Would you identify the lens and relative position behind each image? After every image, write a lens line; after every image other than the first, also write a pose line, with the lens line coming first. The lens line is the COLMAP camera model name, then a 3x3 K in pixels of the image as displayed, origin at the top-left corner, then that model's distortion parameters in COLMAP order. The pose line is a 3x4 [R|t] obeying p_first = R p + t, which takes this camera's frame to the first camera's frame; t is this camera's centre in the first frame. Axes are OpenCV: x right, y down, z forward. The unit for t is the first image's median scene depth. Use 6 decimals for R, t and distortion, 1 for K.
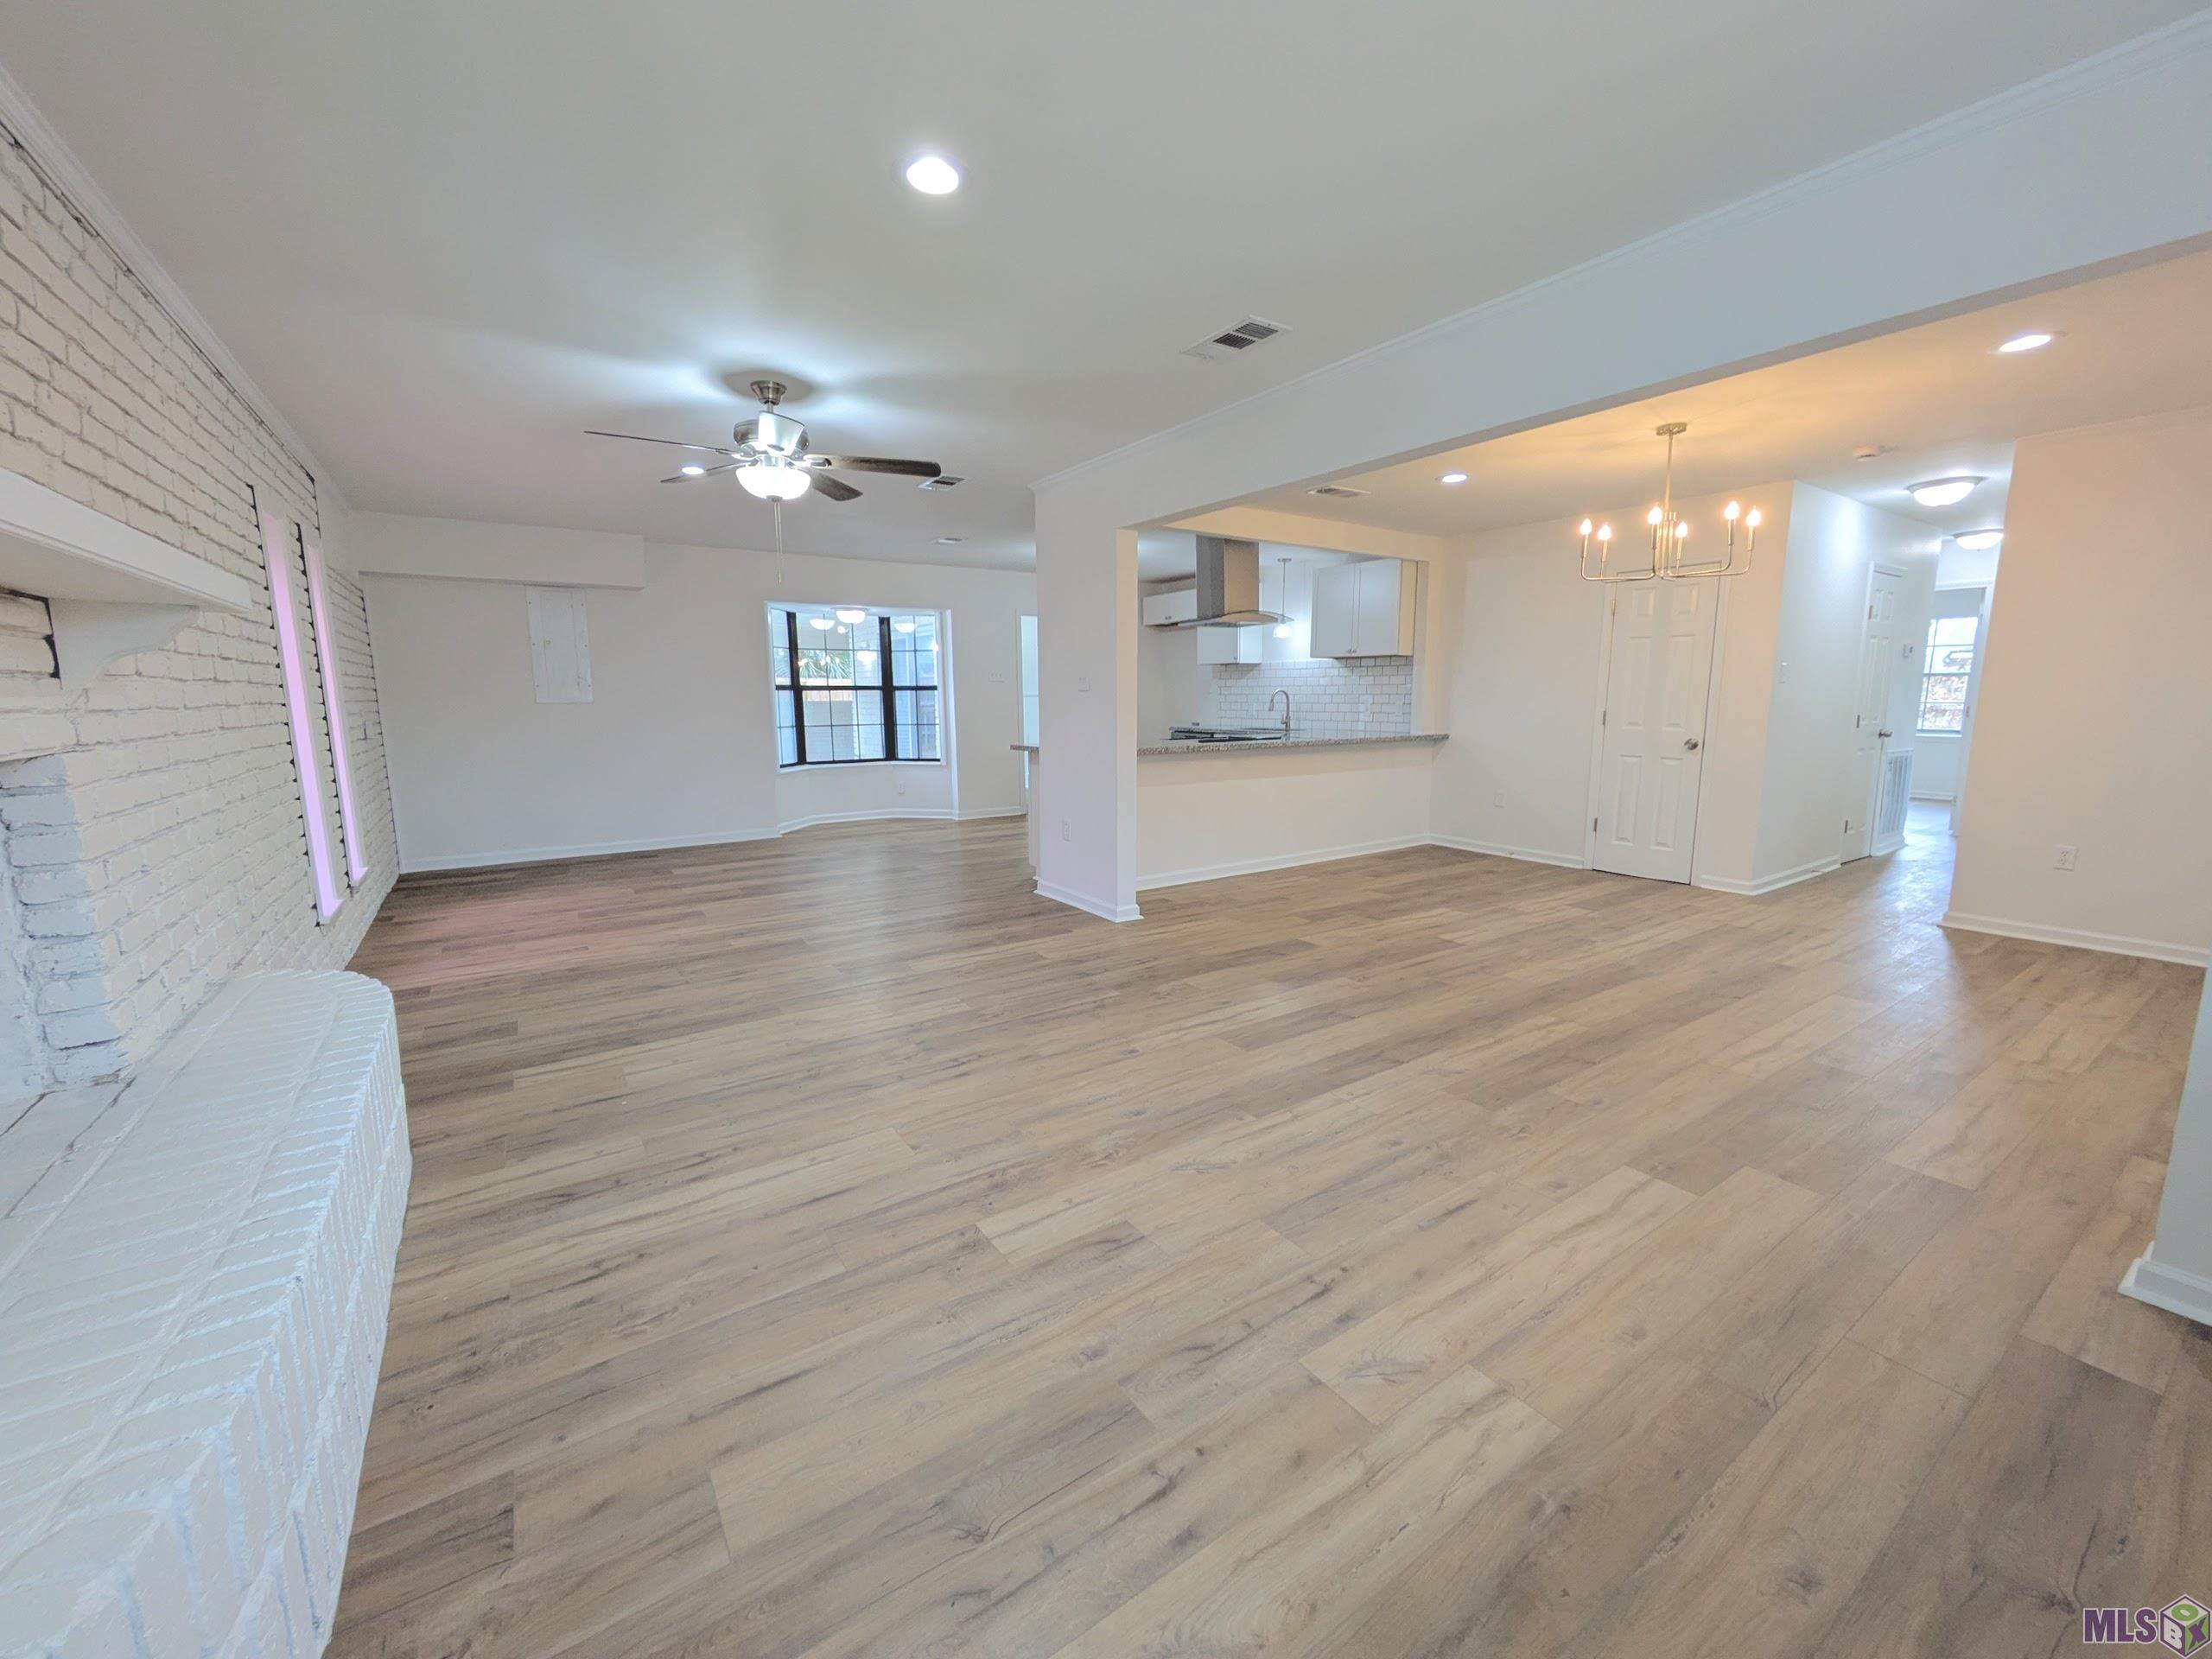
lens RADIAL K [[875.1, 0, 1098.3], [0, 875.1, 823.5], [0, 0, 1]] dist [-0.003475, 0.002431]
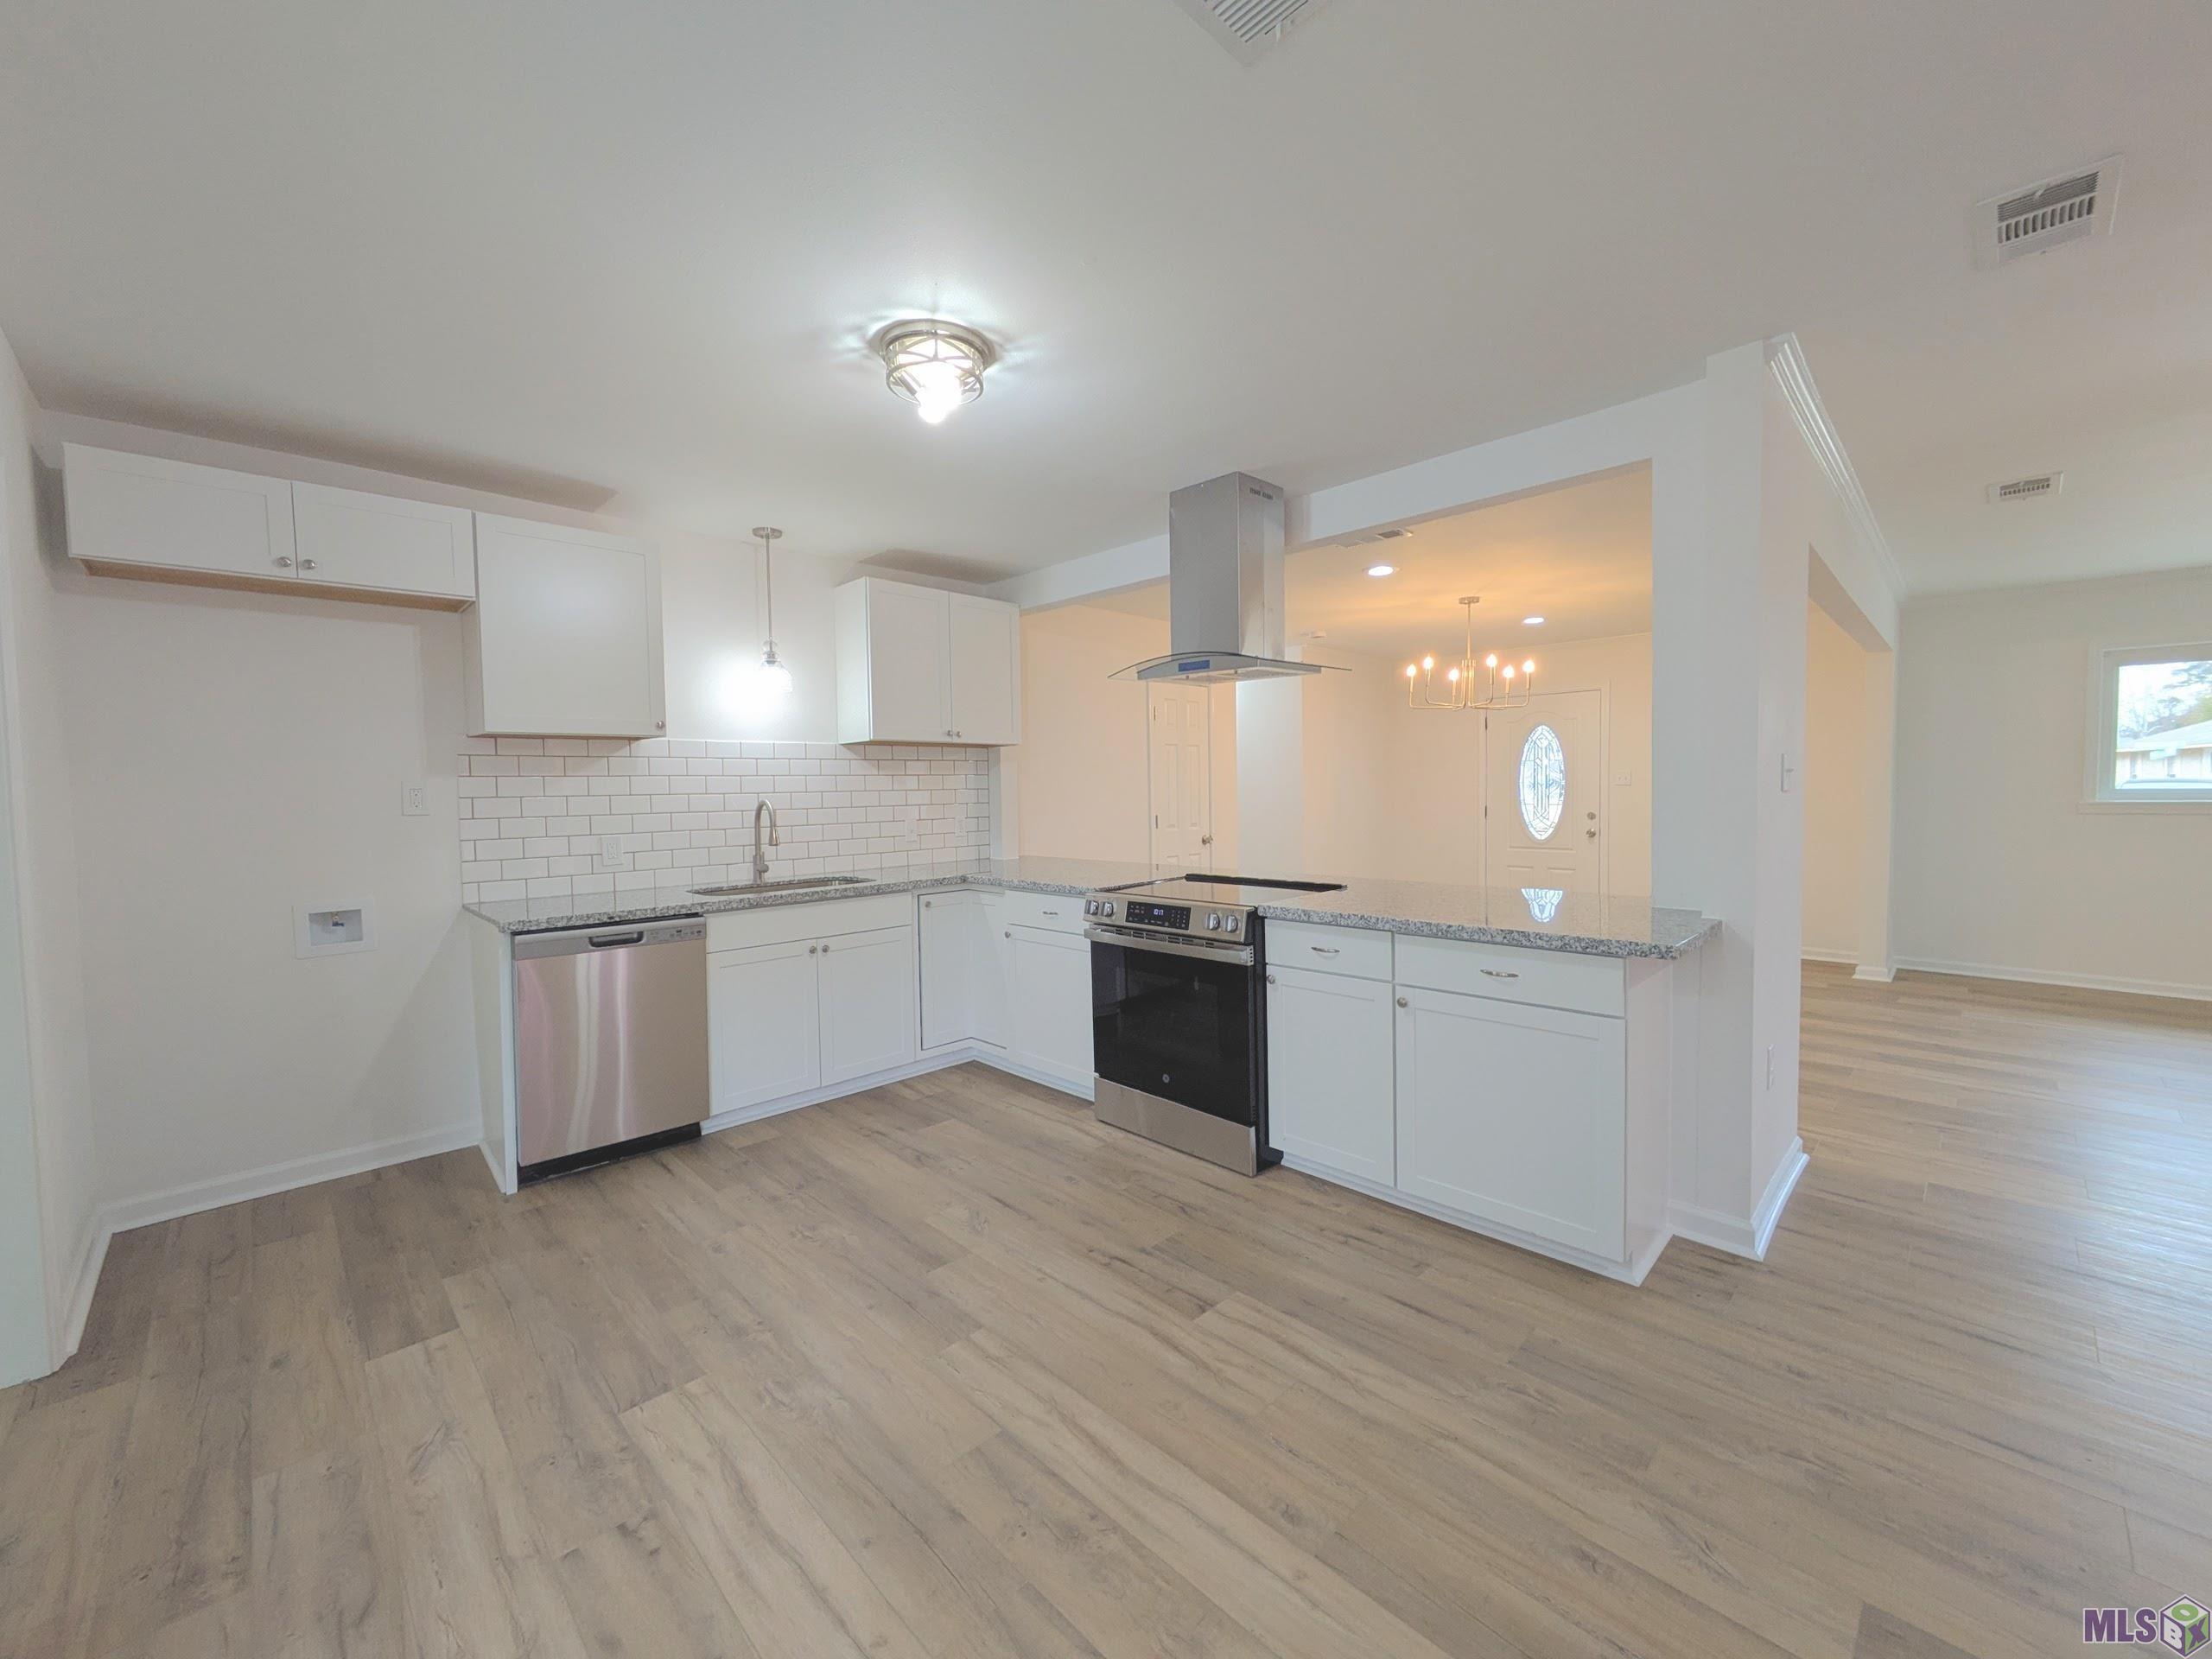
lens RADIAL K [[875.1, 0, 1098.3], [0, 875.1, 823.5], [0, 0, 1]] dist [-0.003475, 0.002431]
pose [[-0.180736, -0.033737, 0.982953, -0.465589], [0.160325, 0.985033, 0.063287, -0.229568], [-0.970376, 0.169030, -0.172622, 1.472709]]
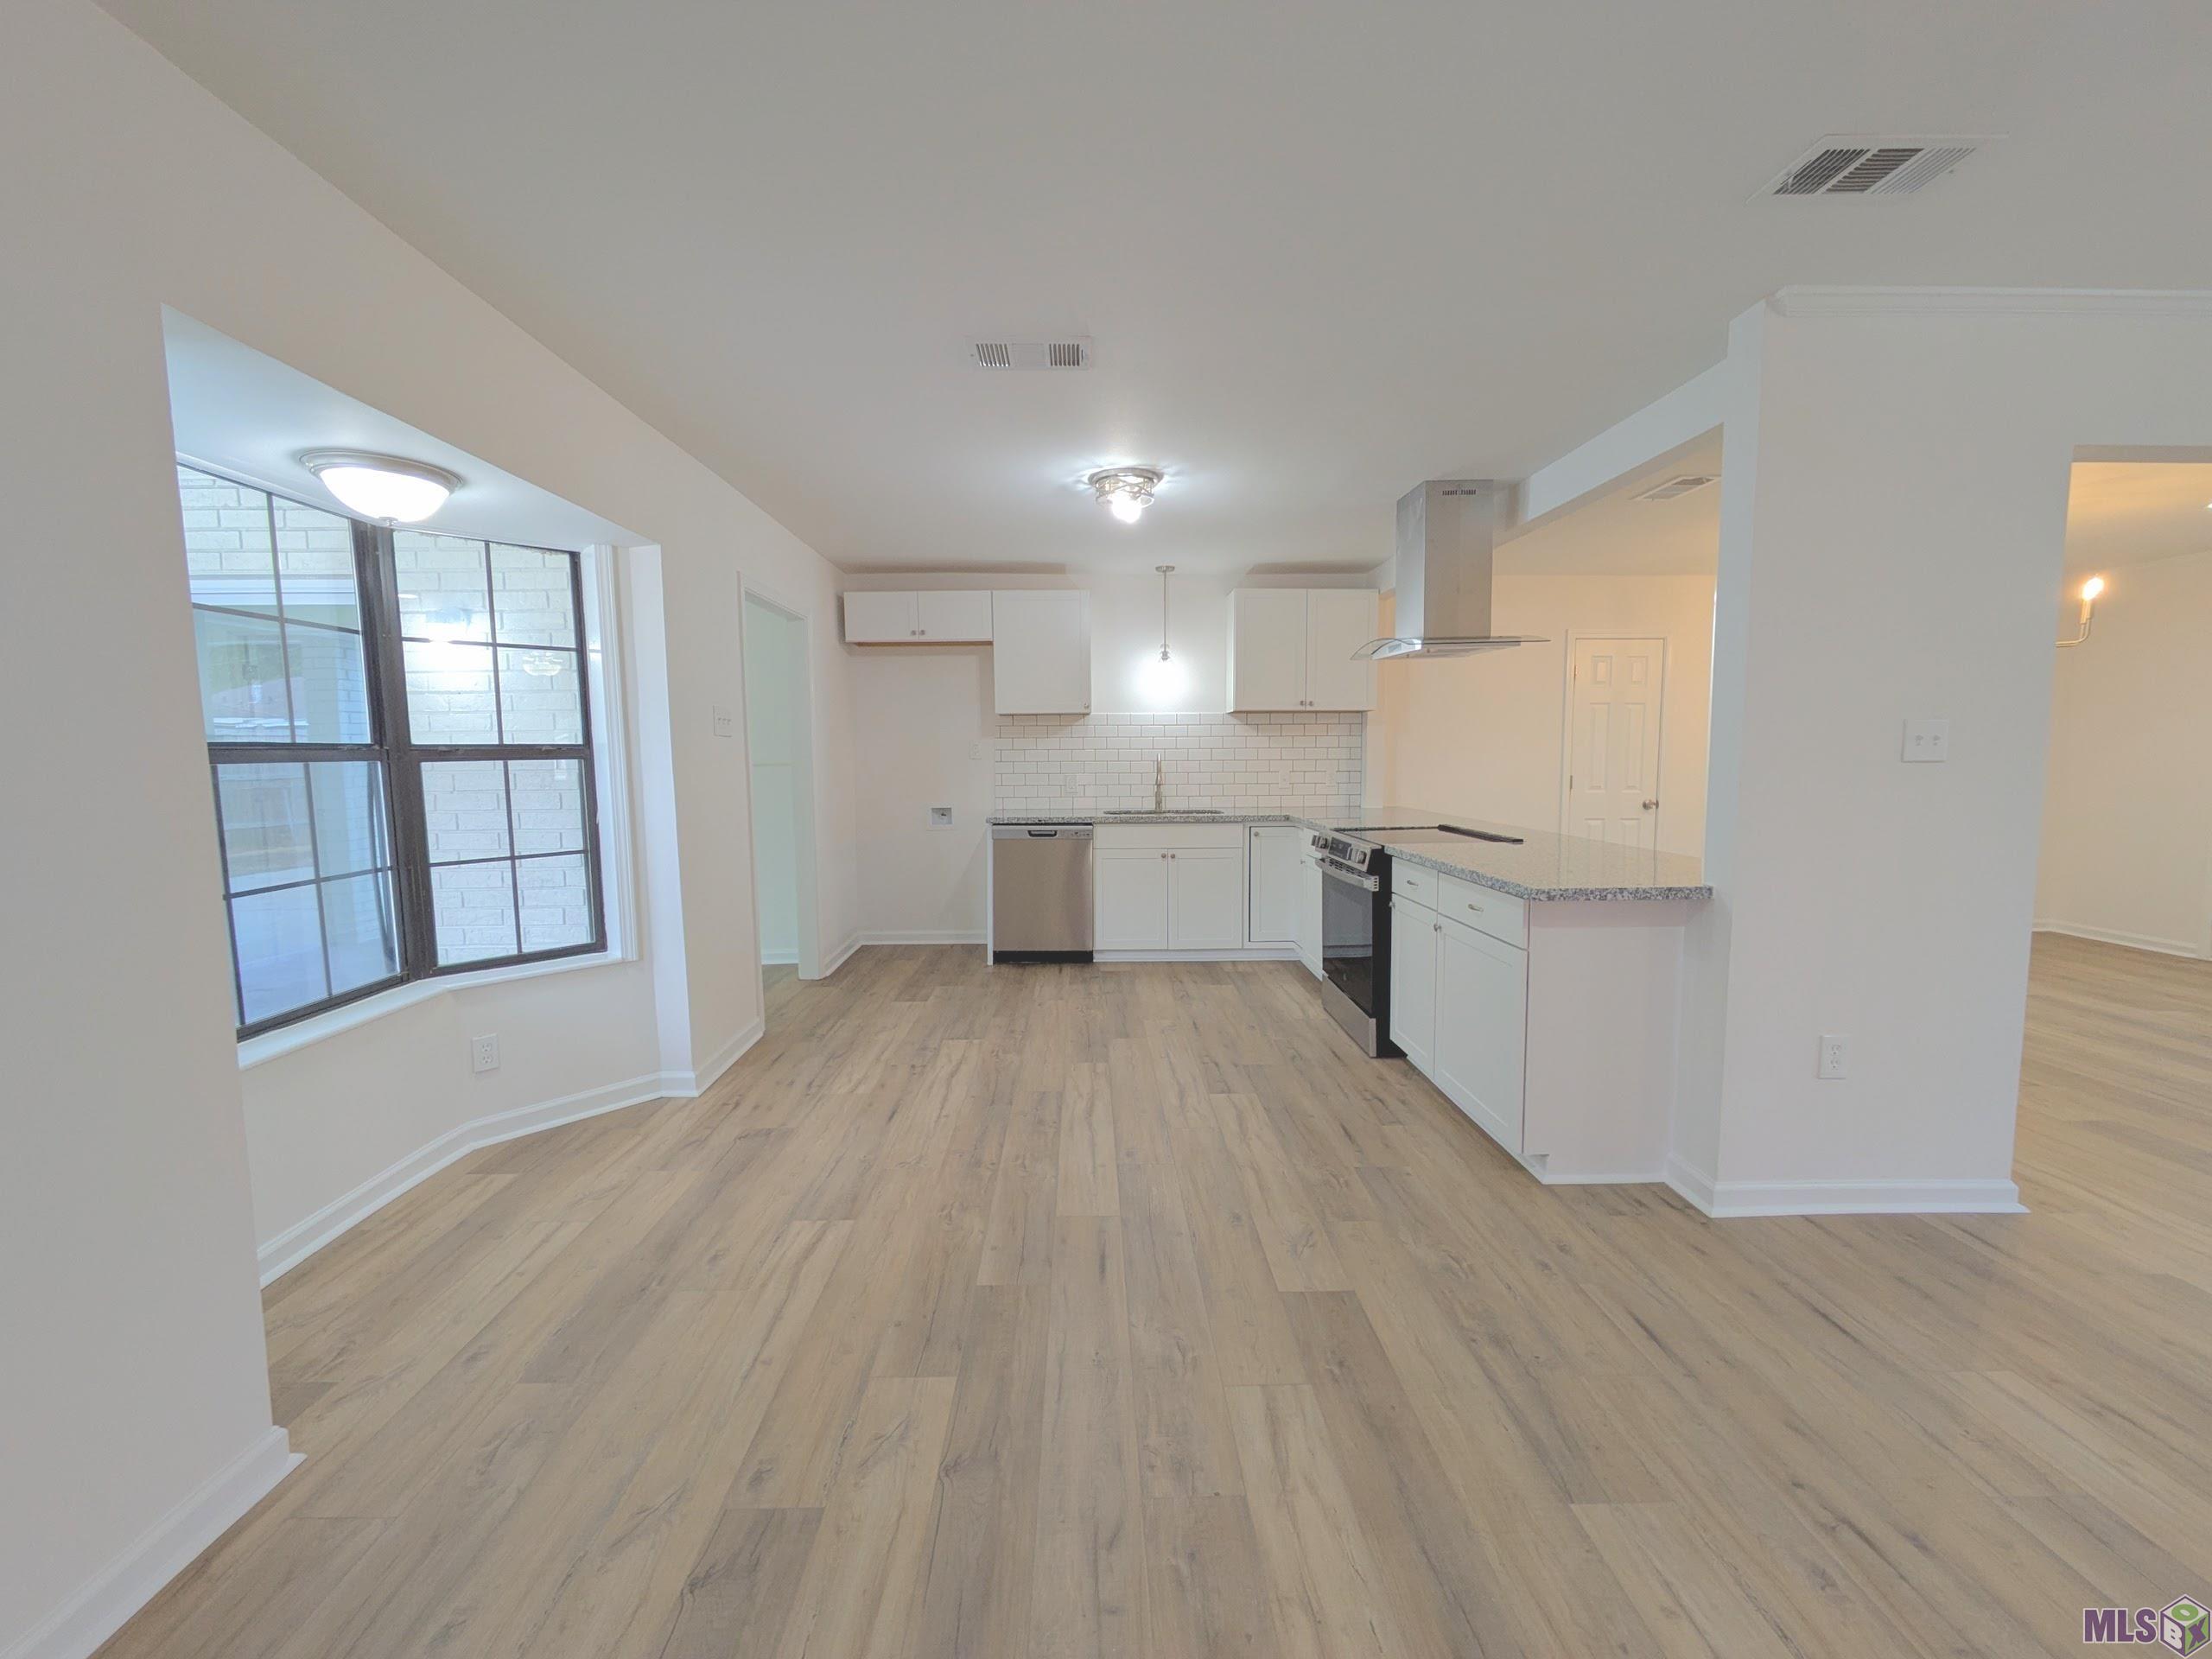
lens RADIAL K [[875.1, 0, 1098.3], [0, 875.1, 823.5], [0, 0, 1]] dist [-0.003475, 0.002431]
pose [[0.538949, -0.070574, 0.839377, -0.648129], [0.126649, 0.991945, 0.002083, -0.172031], [-0.832763, 0.105183, 0.543546, 1.086513]]
